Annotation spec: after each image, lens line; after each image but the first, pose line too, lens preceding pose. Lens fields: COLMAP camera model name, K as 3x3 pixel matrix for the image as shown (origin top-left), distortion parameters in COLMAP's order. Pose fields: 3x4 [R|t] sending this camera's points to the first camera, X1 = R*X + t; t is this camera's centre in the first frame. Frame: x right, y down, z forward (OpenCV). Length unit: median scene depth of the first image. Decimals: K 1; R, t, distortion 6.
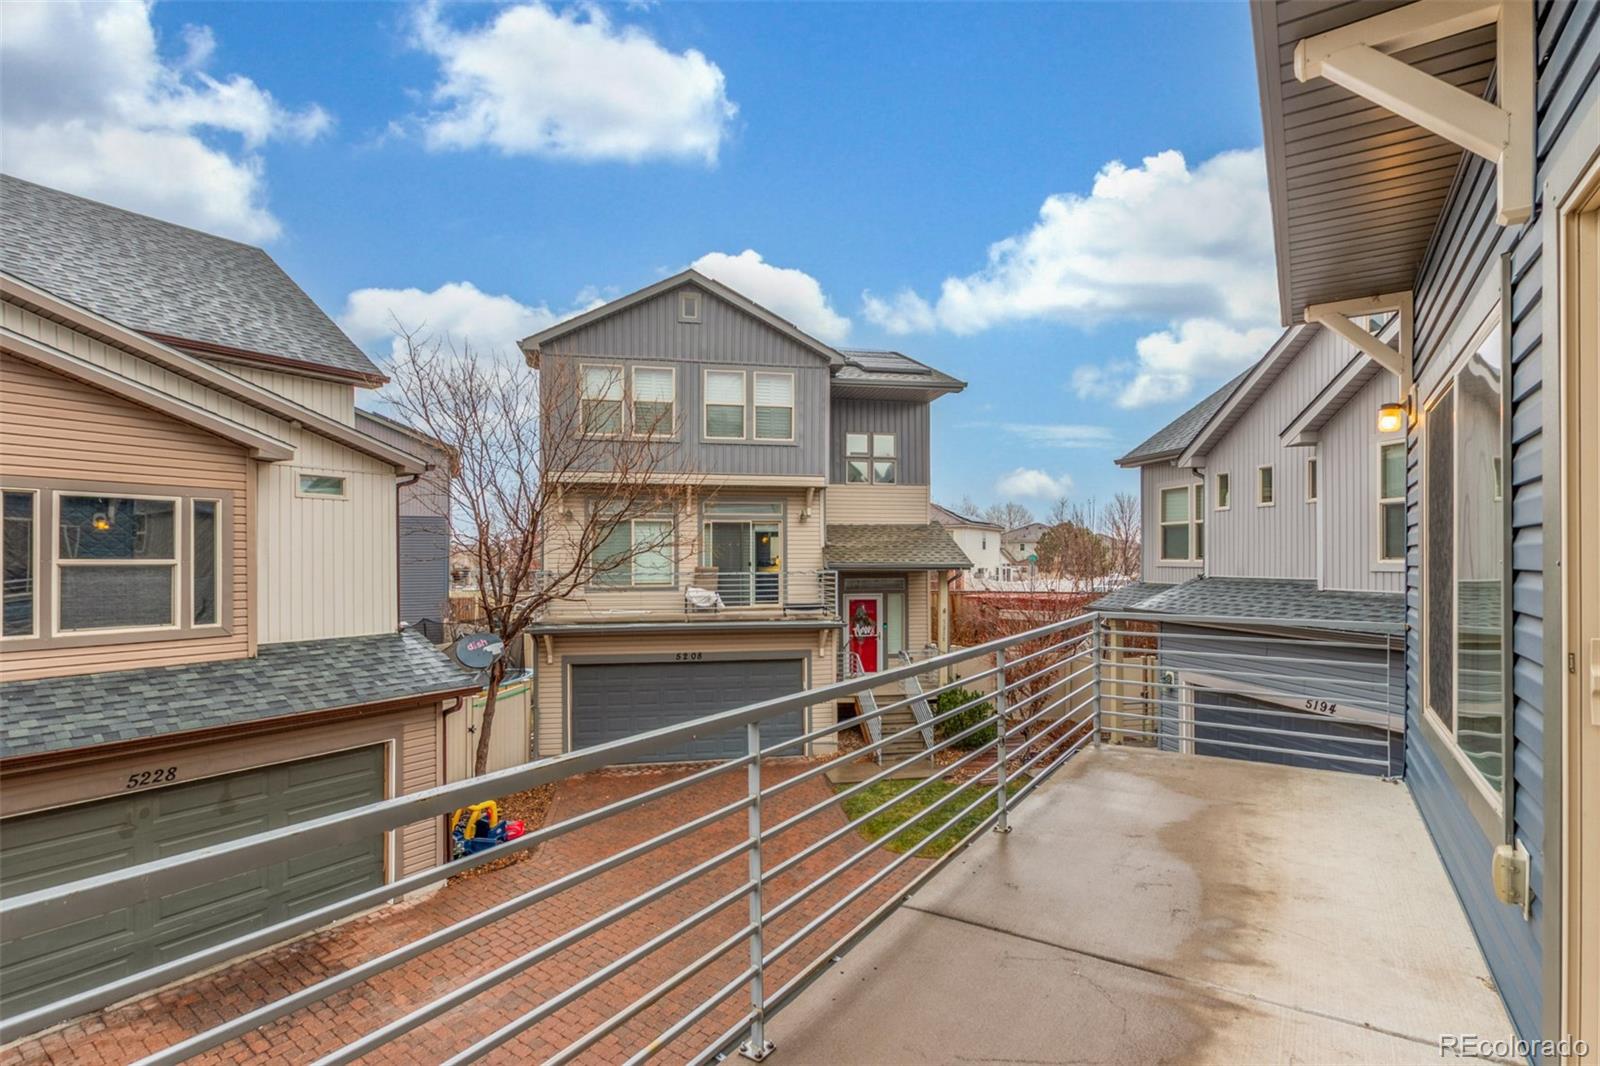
lens RADIAL K [[743.3, 0, 810.9], [0, 743.3, 552.1], [0, 0, 1]] dist [-0.000241, -0.000087]
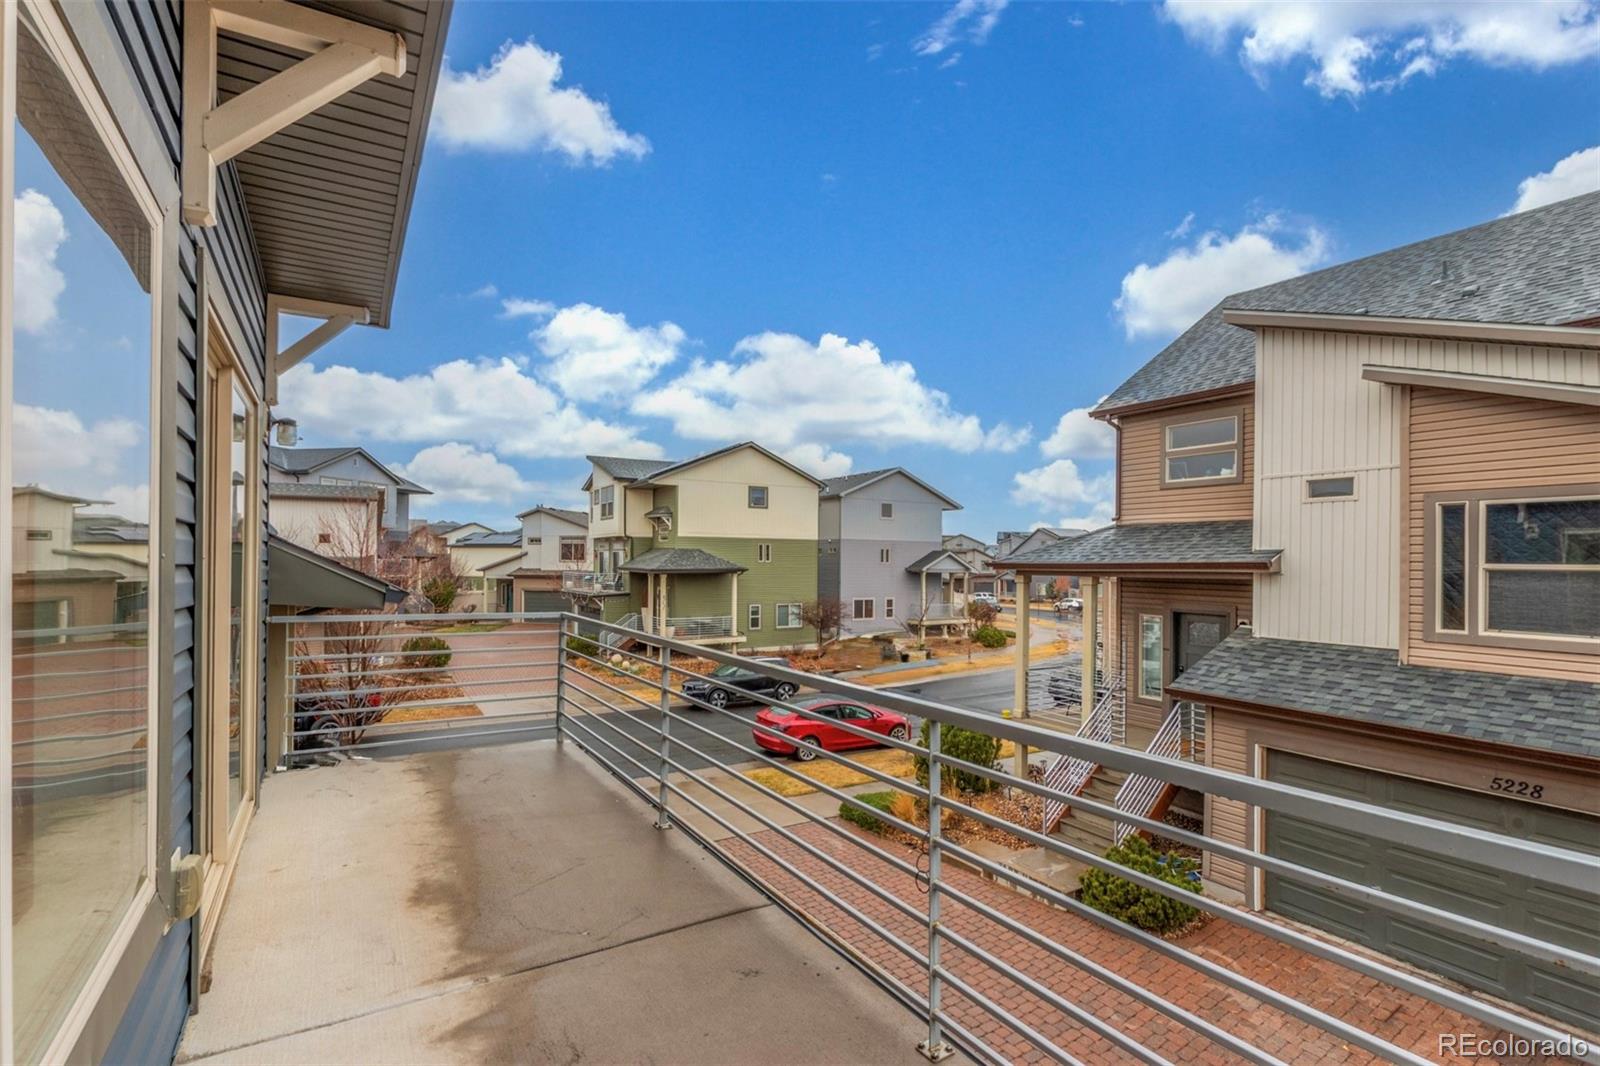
lens RADIAL K [[743.3, 0, 810.9], [0, 743.3, 552.1], [0, 0, 1]] dist [-0.000241, -0.000087]
pose [[-0.402389, -0.008527, -0.915429, 0.383044], [-0.001011, 0.999960, -0.008870, 0.002869], [0.915468, -0.002644, -0.402382, 0.542079]]
